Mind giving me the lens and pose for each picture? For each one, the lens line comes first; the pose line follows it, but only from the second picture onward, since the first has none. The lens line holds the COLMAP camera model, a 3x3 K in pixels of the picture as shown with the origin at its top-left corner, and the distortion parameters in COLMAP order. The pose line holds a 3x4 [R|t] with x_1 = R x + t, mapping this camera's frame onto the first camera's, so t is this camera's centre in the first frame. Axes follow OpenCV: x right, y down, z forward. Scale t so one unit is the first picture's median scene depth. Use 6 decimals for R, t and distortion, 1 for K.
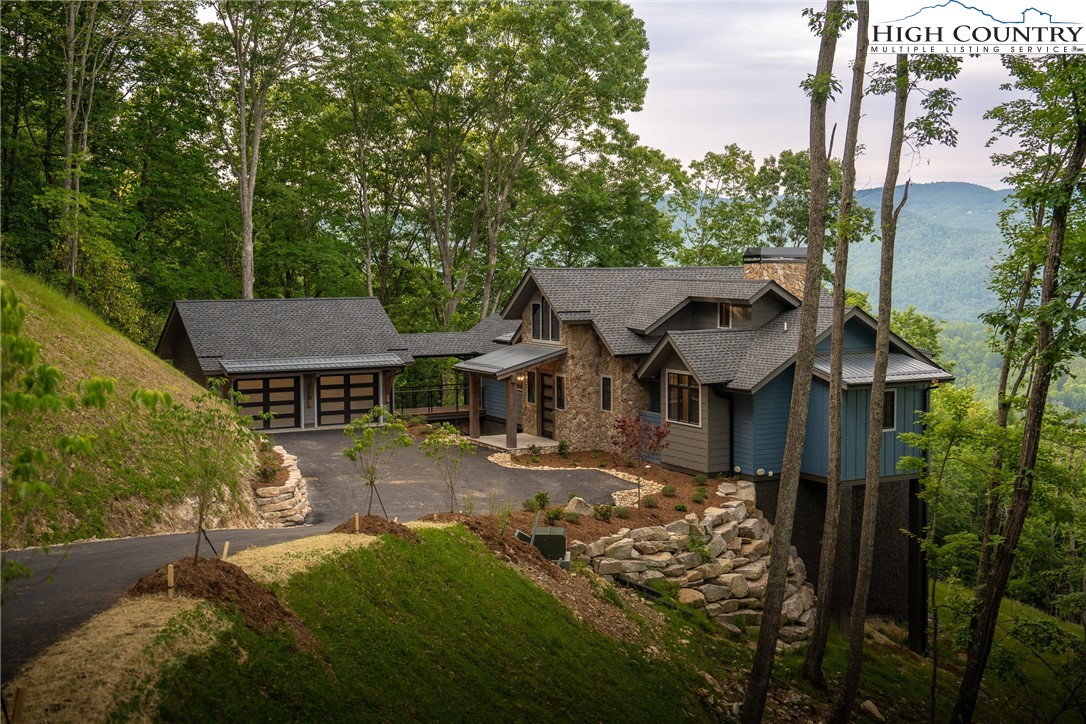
lens RADIAL K [[1372.9, 0, 543.0], [0, 1372.9, 362.5], [0, 0, 1]] dist [0.001766, 0.000000]
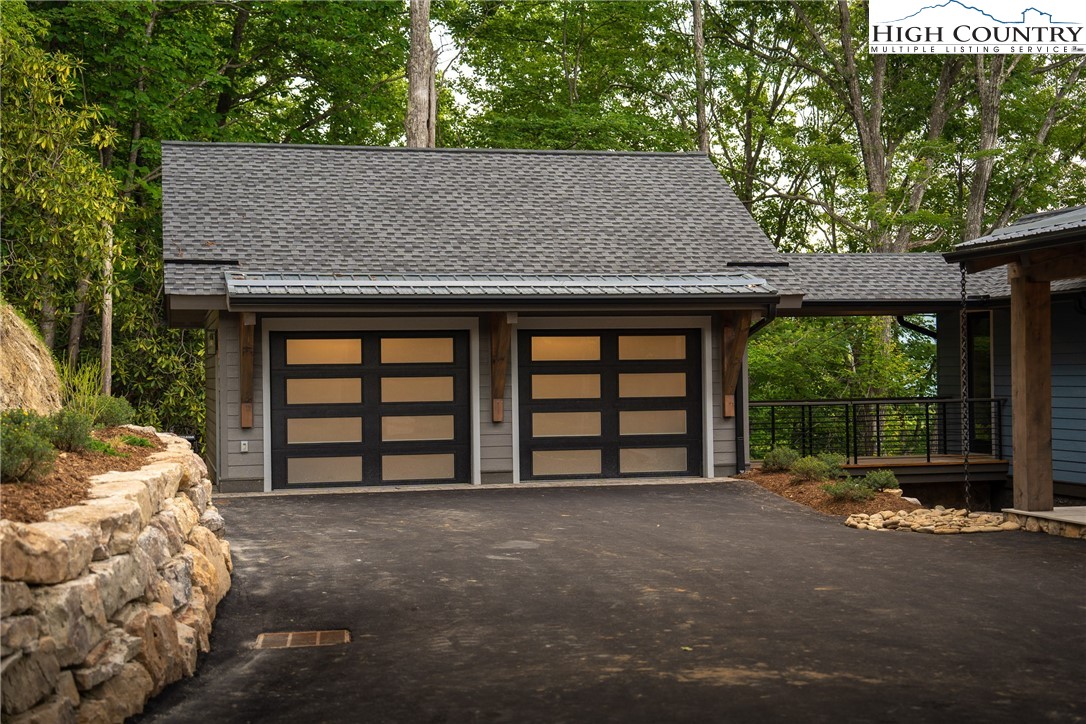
lens RADIAL K [[1608.4, 0, 542.6], [0, 1608.4, 362.3], [0, 0, 1]] dist [0.011689, 0.000000]
pose [[0.969458, -0.004769, -0.245210, -0.060531], [-0.015404, 0.996653, -0.080285, 0.048604], [0.244772, 0.081611, 0.966140, 0.607850]]
